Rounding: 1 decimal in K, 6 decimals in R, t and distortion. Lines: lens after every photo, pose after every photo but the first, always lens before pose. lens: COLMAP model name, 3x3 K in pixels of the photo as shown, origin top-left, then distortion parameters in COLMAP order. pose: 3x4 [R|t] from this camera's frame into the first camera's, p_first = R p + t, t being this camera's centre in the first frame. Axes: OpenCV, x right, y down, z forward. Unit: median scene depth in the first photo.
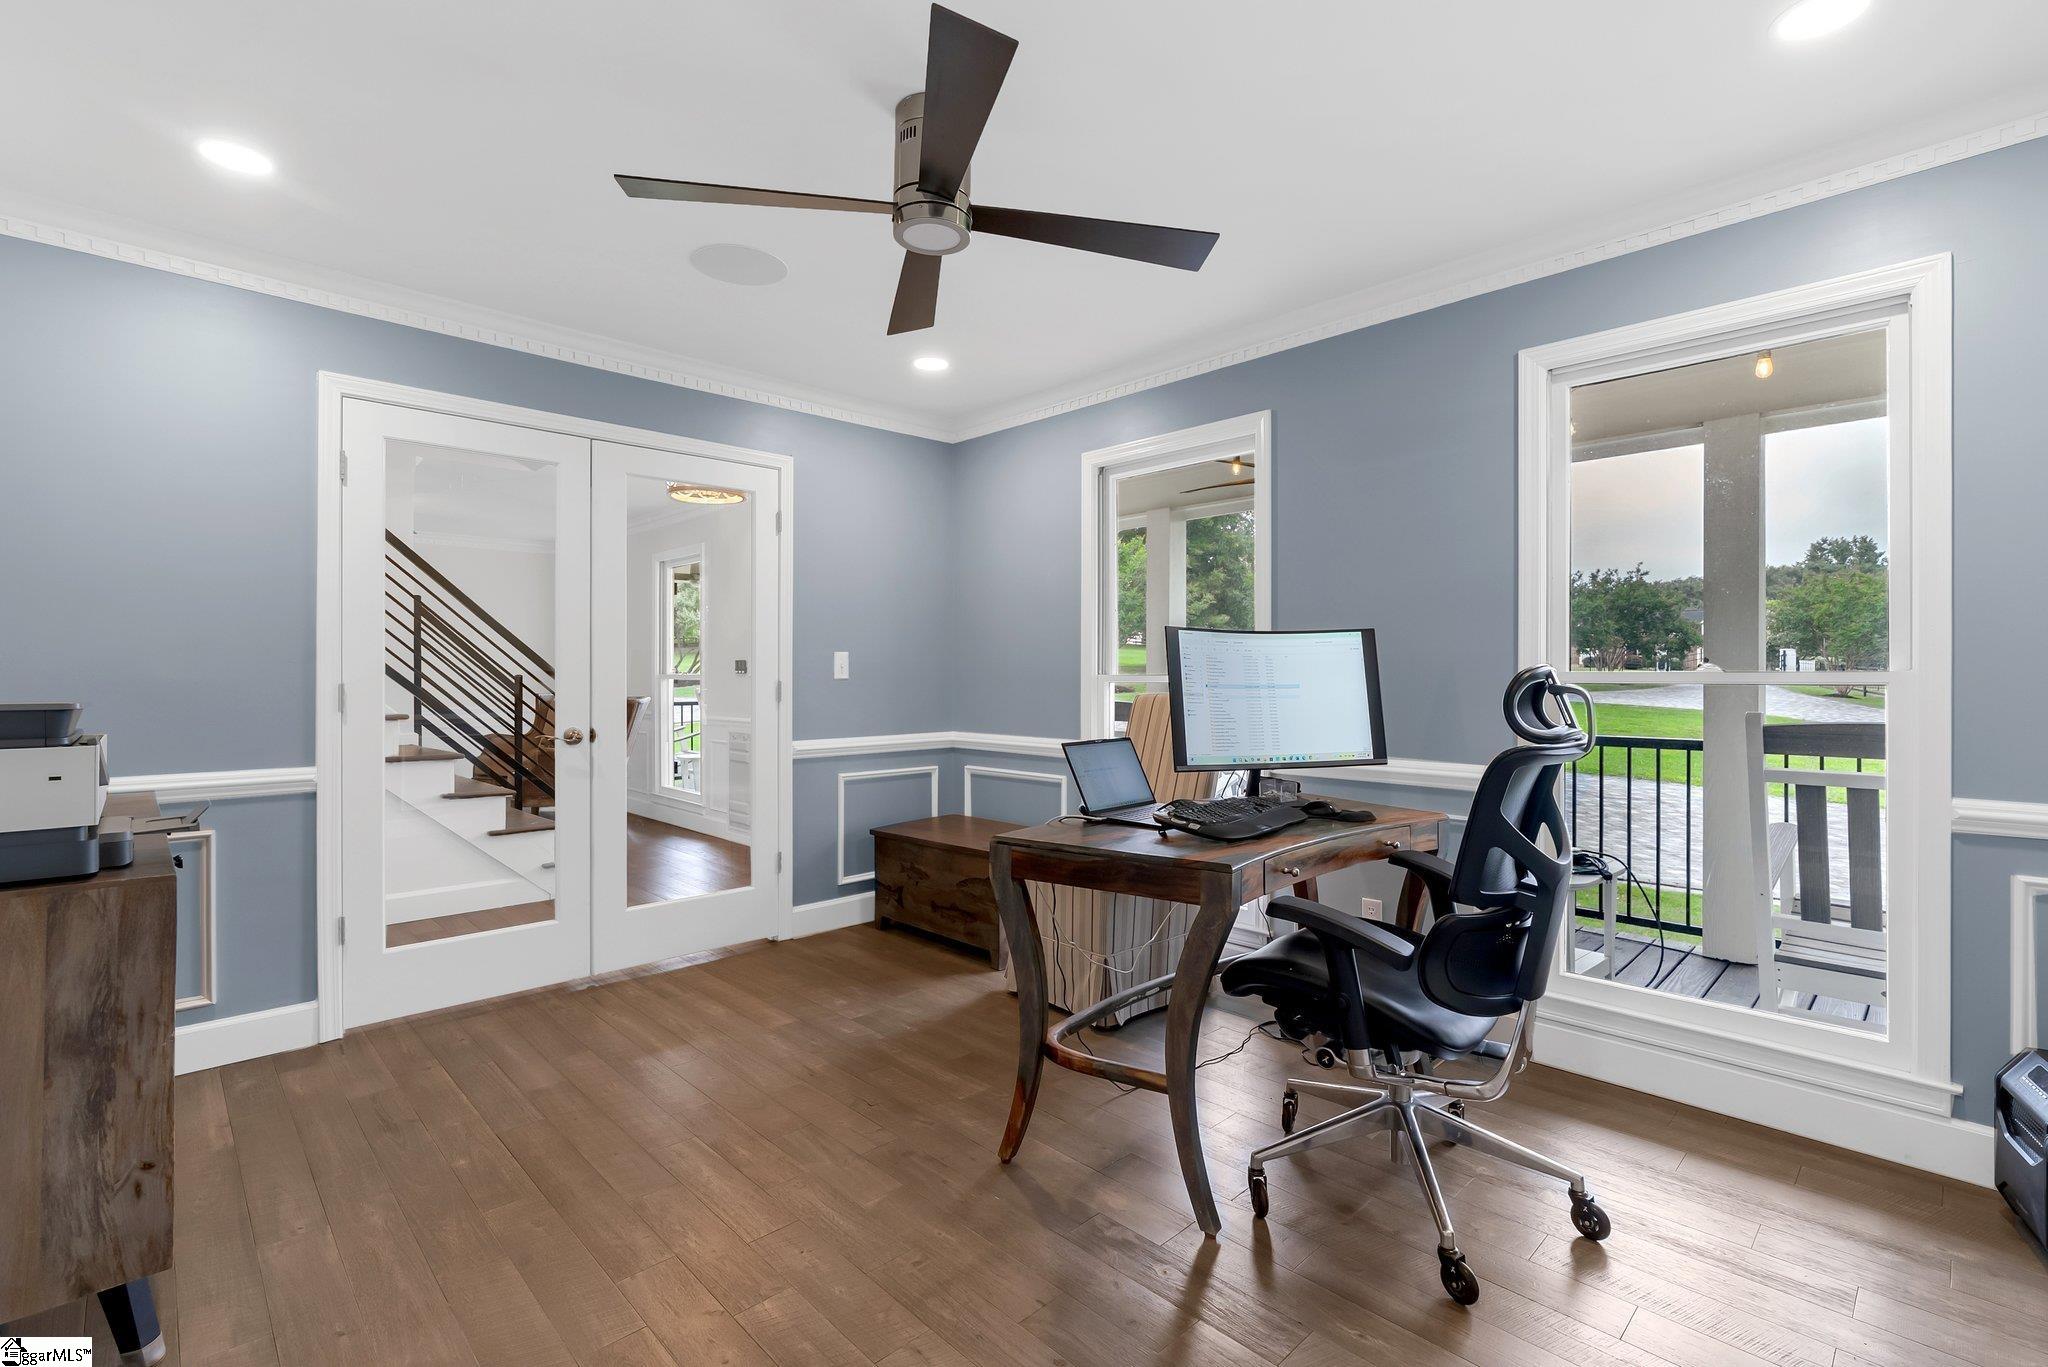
lens RADIAL K [[928.2, 0, 1024.0], [0, 928.2, 683.5], [0, 0, 1]] dist [-0.002158, 0.000320]
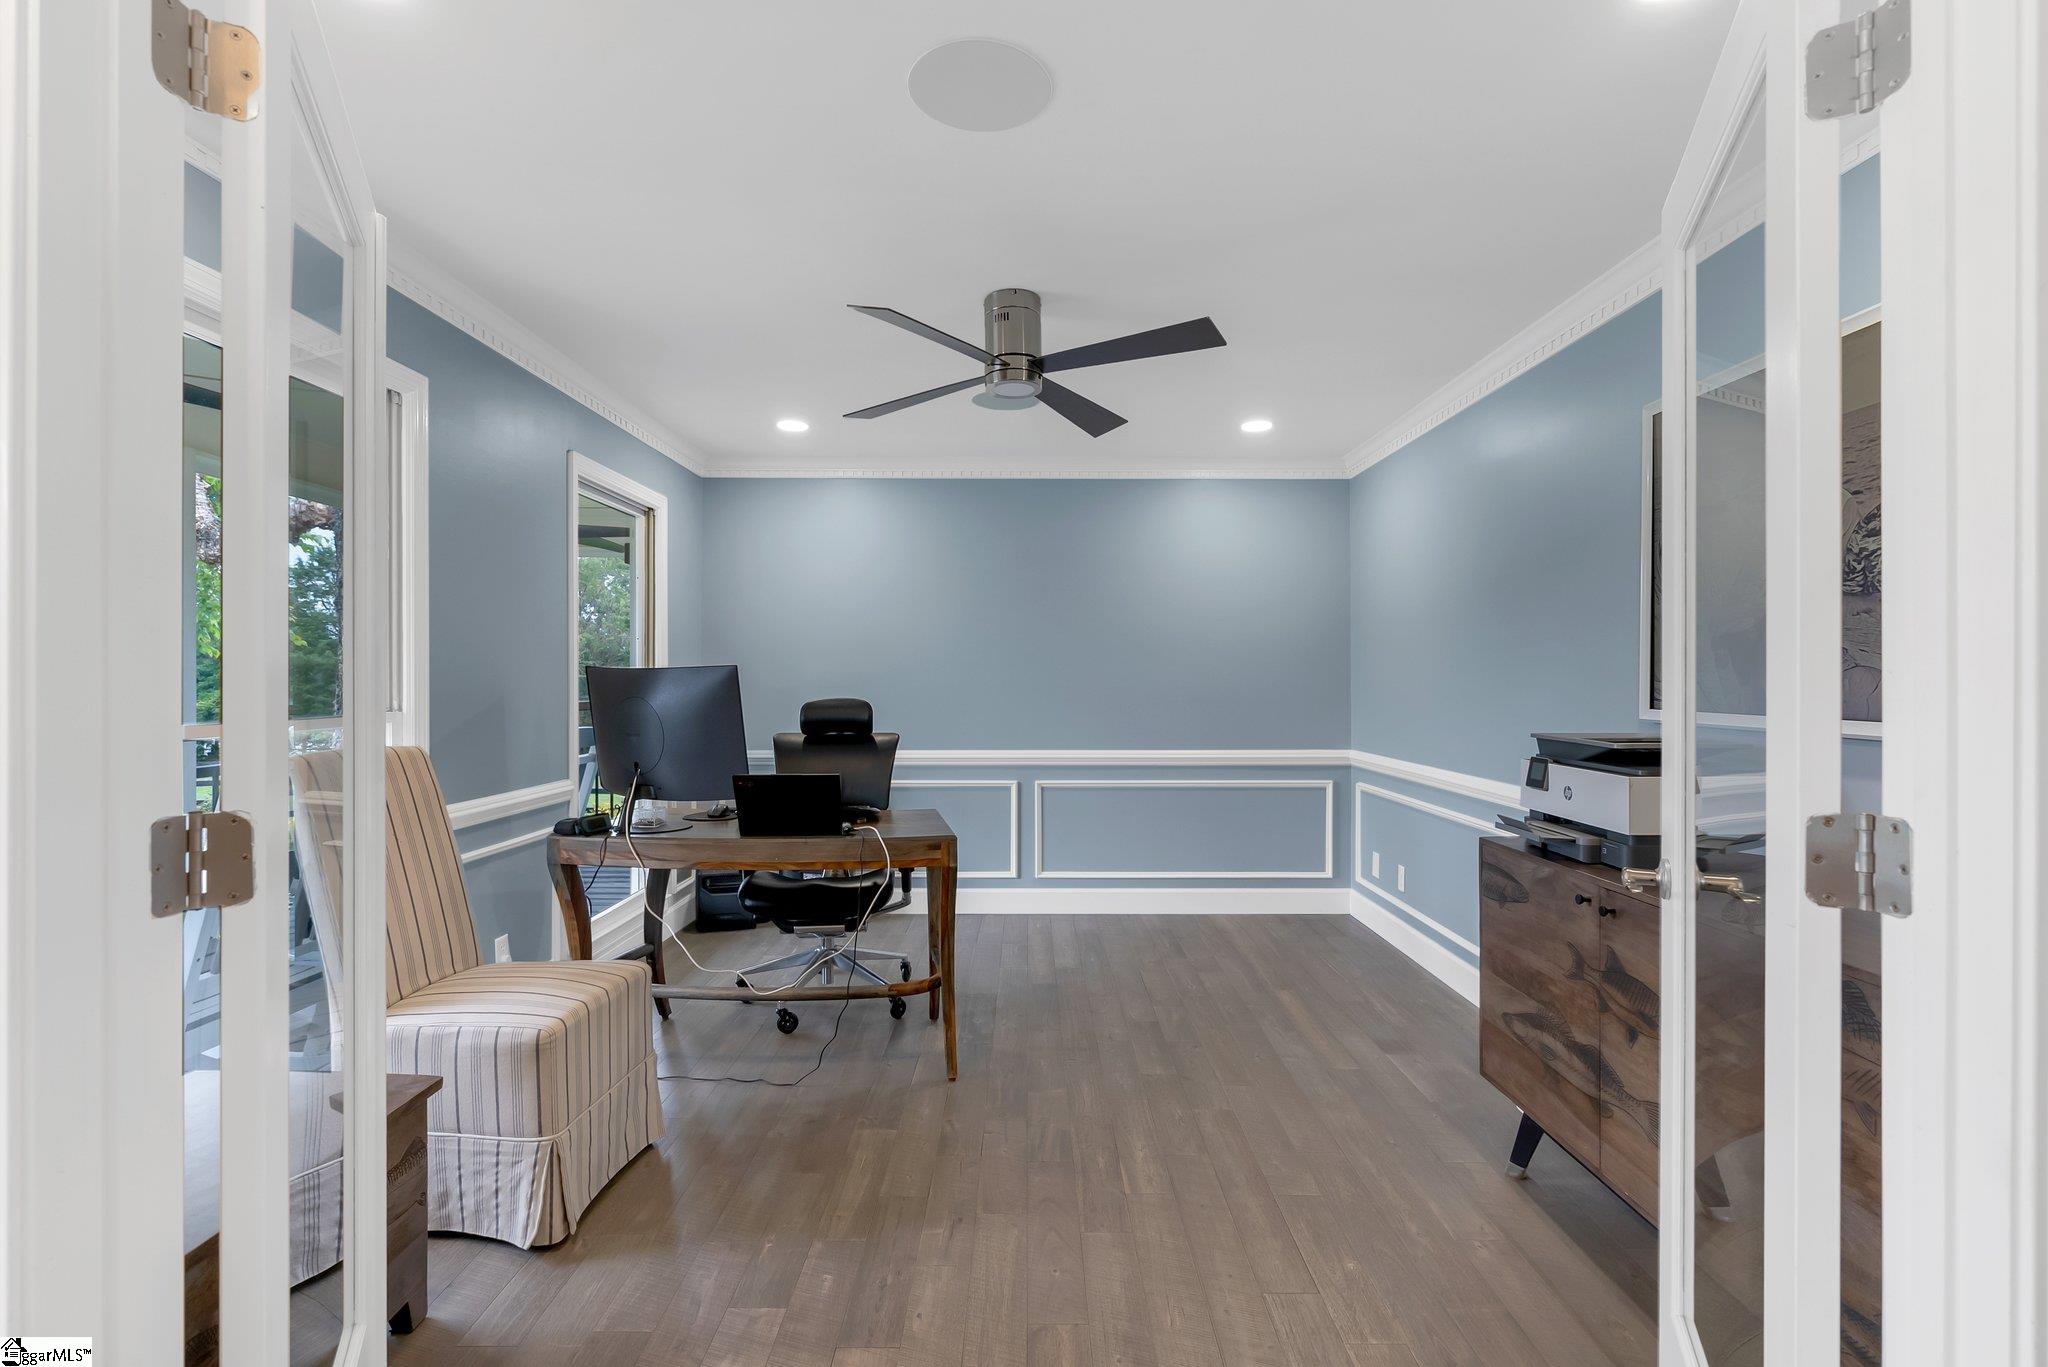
lens RADIAL K [[928.2, 0, 1024.0], [0, 928.2, 683.5], [0, 0, 1]] dist [-0.002158, 0.000320]
pose [[-0.721013, -0.002644, 0.692917, -0.838950], [0.003961, 0.999961, 0.007938, -0.048848], [-0.692910, 0.008468, -0.720974, 1.564258]]
